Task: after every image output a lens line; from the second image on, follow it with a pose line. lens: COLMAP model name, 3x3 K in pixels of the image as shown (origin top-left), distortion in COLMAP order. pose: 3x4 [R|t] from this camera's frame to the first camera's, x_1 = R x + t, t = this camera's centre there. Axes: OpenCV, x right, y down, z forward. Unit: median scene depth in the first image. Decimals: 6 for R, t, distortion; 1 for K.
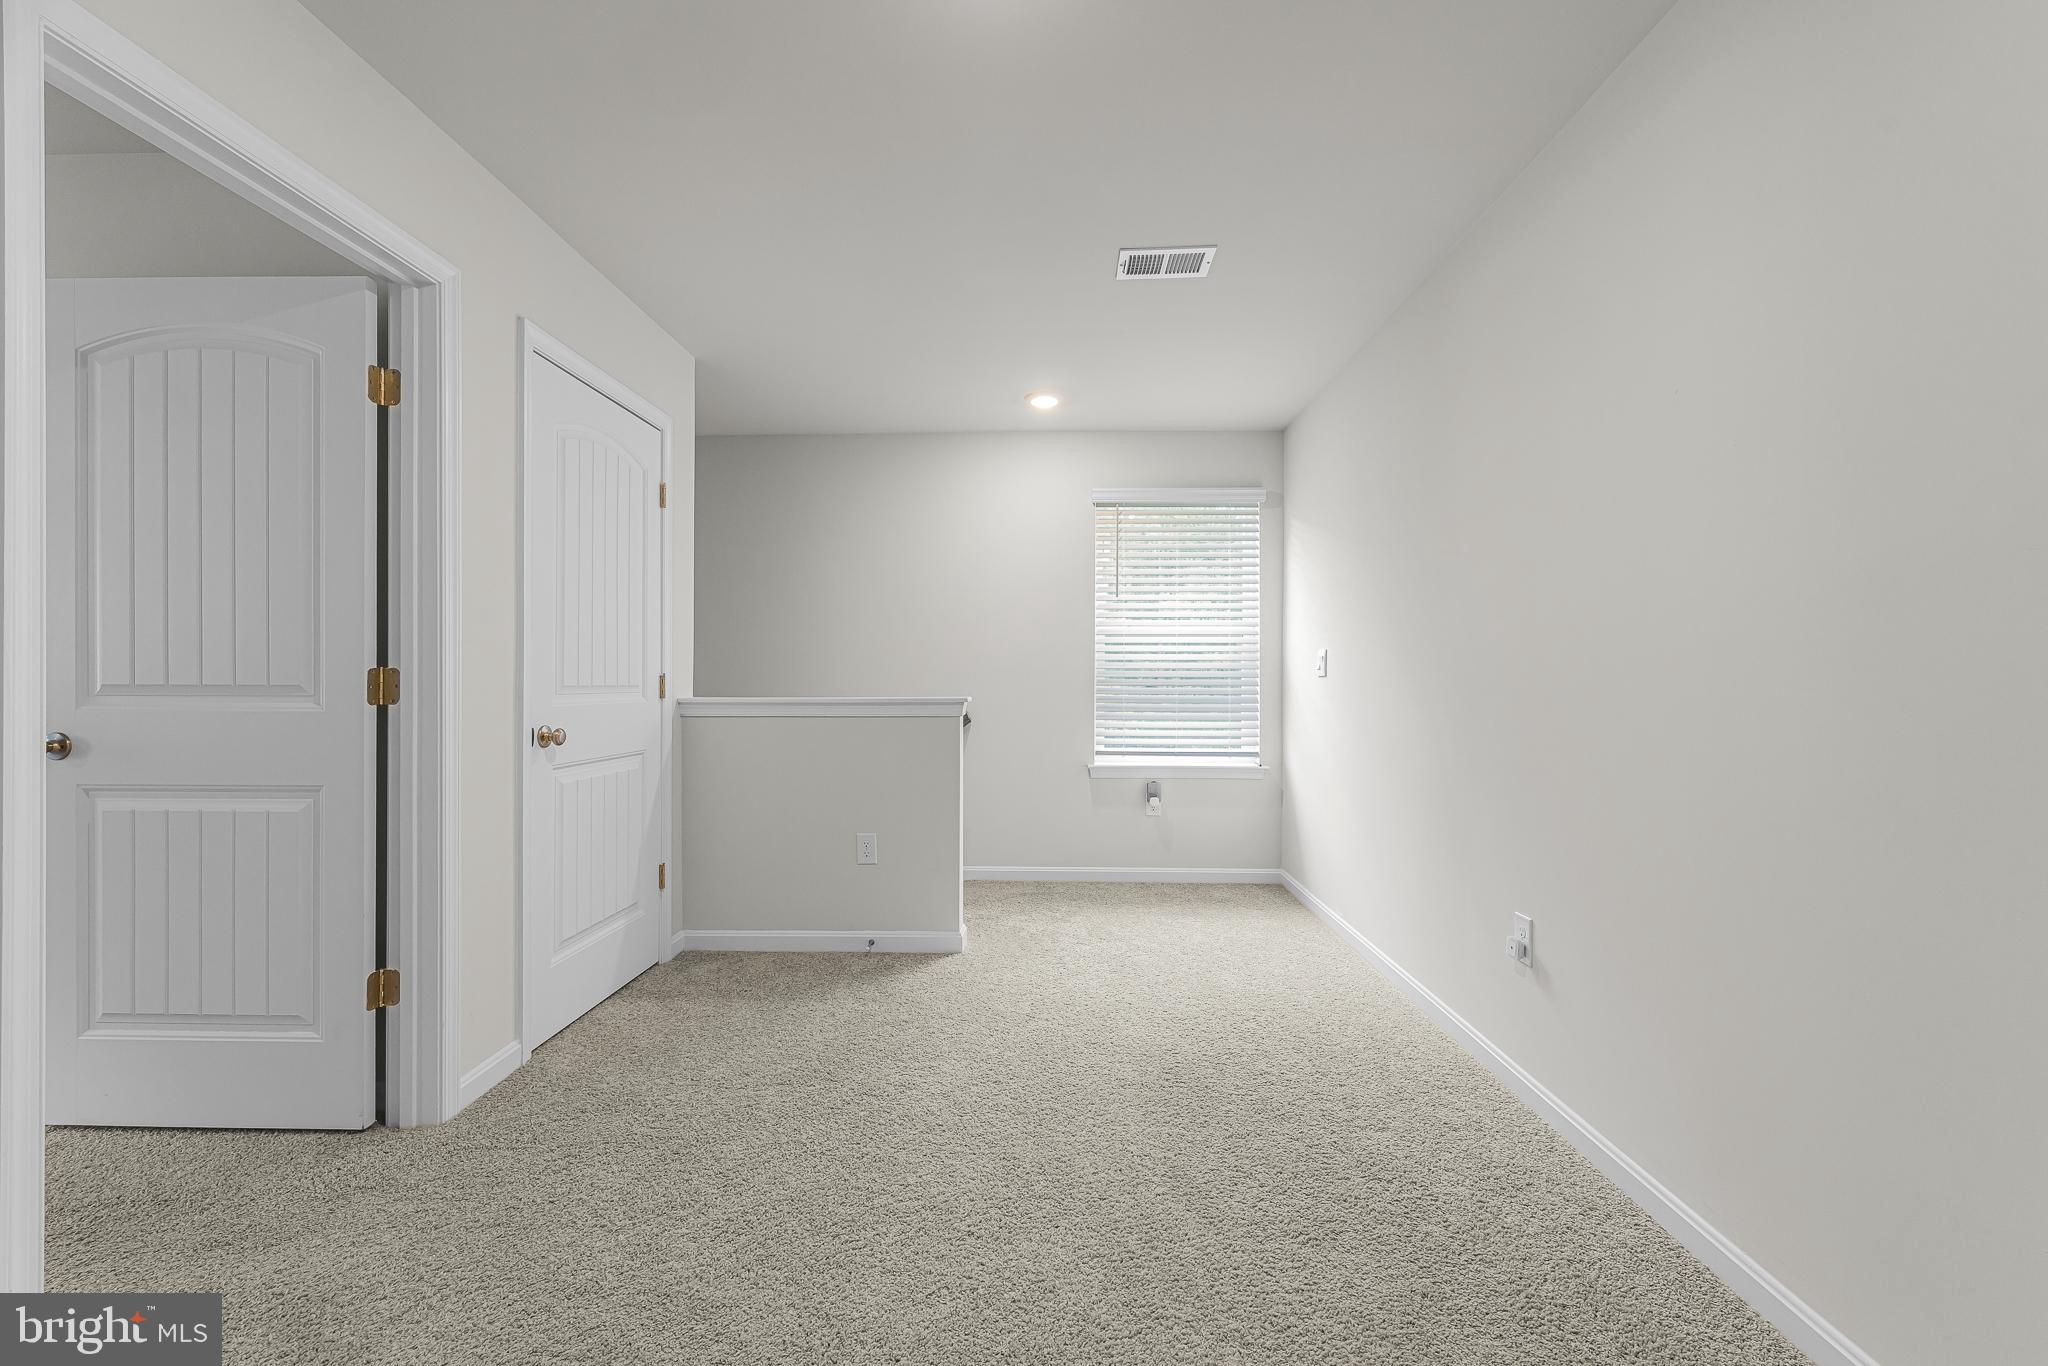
lens RADIAL K [[870.3, 0, 1034.8], [0, 870.3, 687.2], [0, 0, 1]] dist [-0.000348, 0.000230]
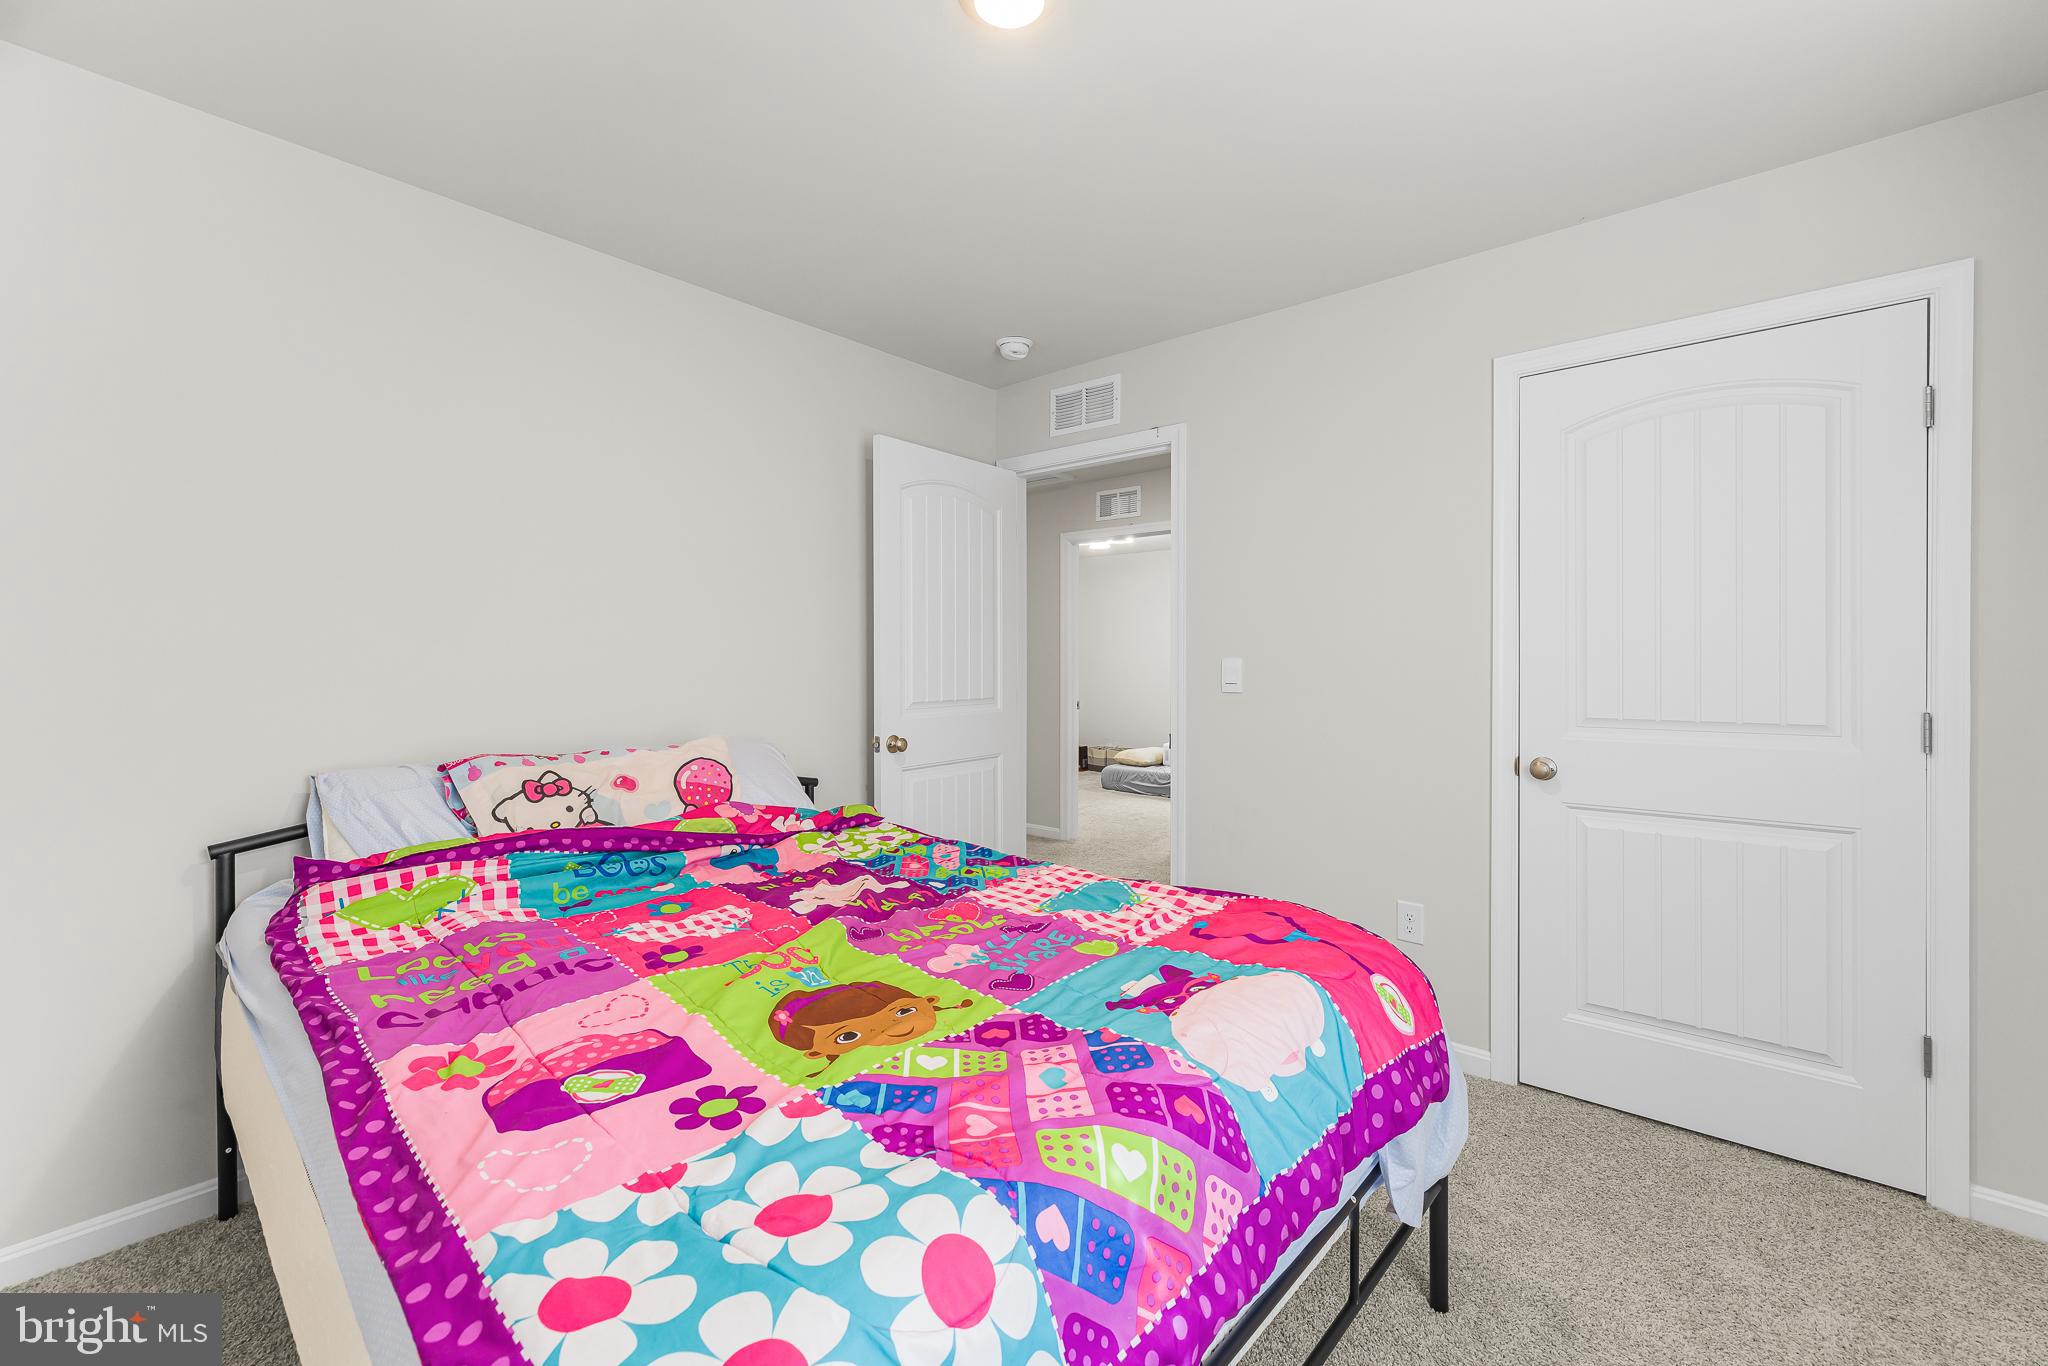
lens RADIAL K [[870.3, 0, 1025.4], [0, 870.3, 671.3], [0, 0, 1]] dist [-0.000348, 0.000230]
pose [[-0.646400, -0.012776, -0.762892, 0.464660], [-0.017148, 0.999851, -0.002216, -0.034343], [0.762806, 0.011650, -0.646522, 1.009021]]
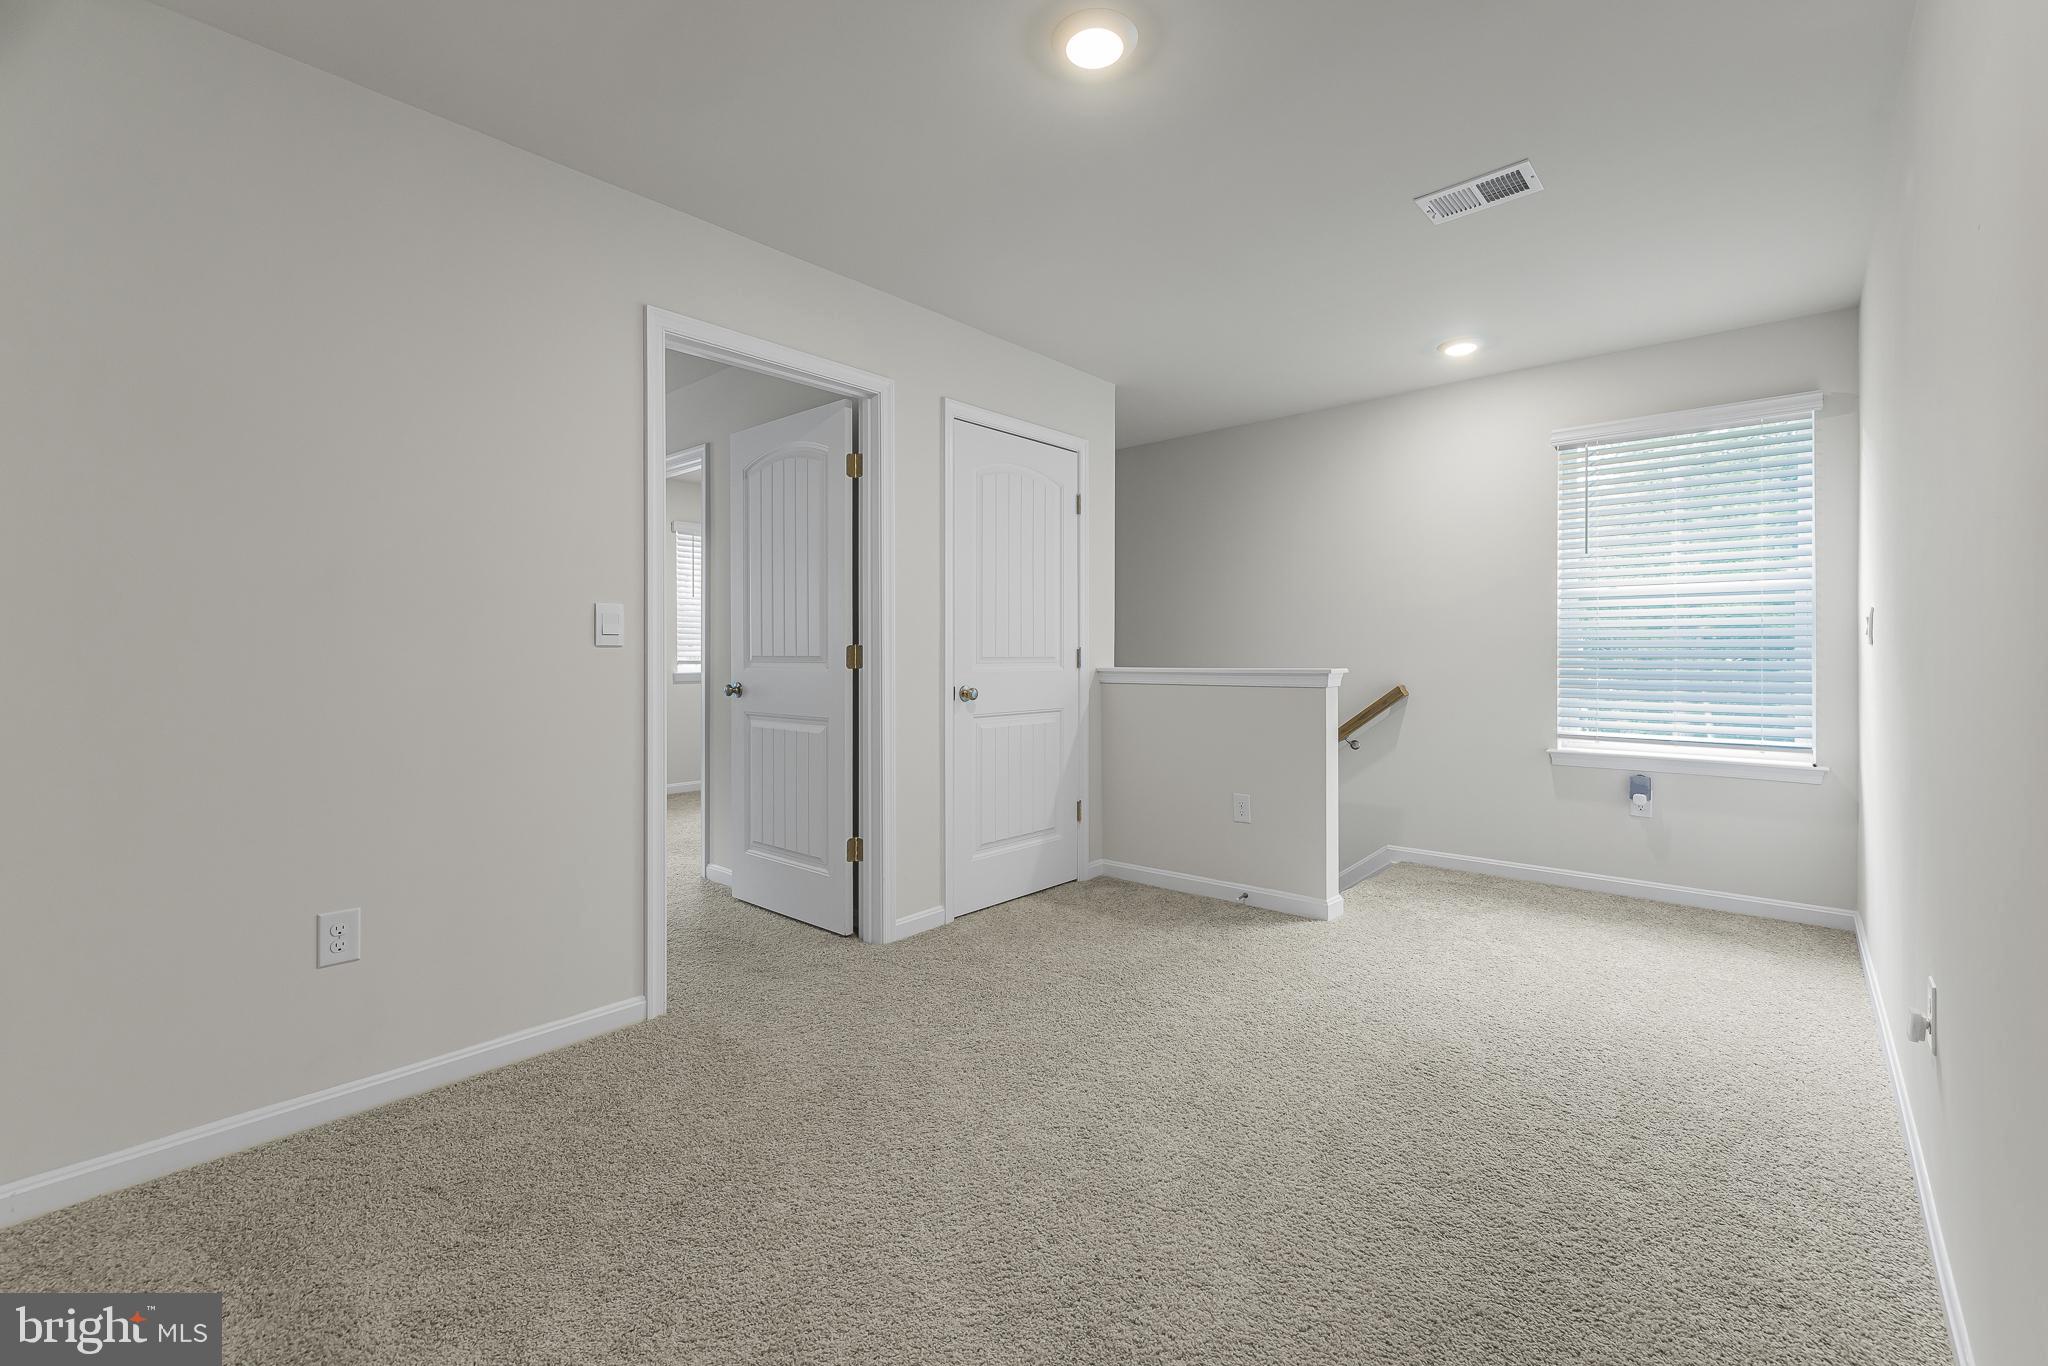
lens RADIAL K [[870.3, 0, 1014.3], [0, 870.3, 666.1], [0, 0, 1]] dist [-0.000348, 0.000230]
pose [[0.764942, 0.005880, -0.644072, 0.333258], [-0.002630, 0.999979, 0.006006, 0.003786], [0.644093, -0.002900, 0.764941, -0.011103]]
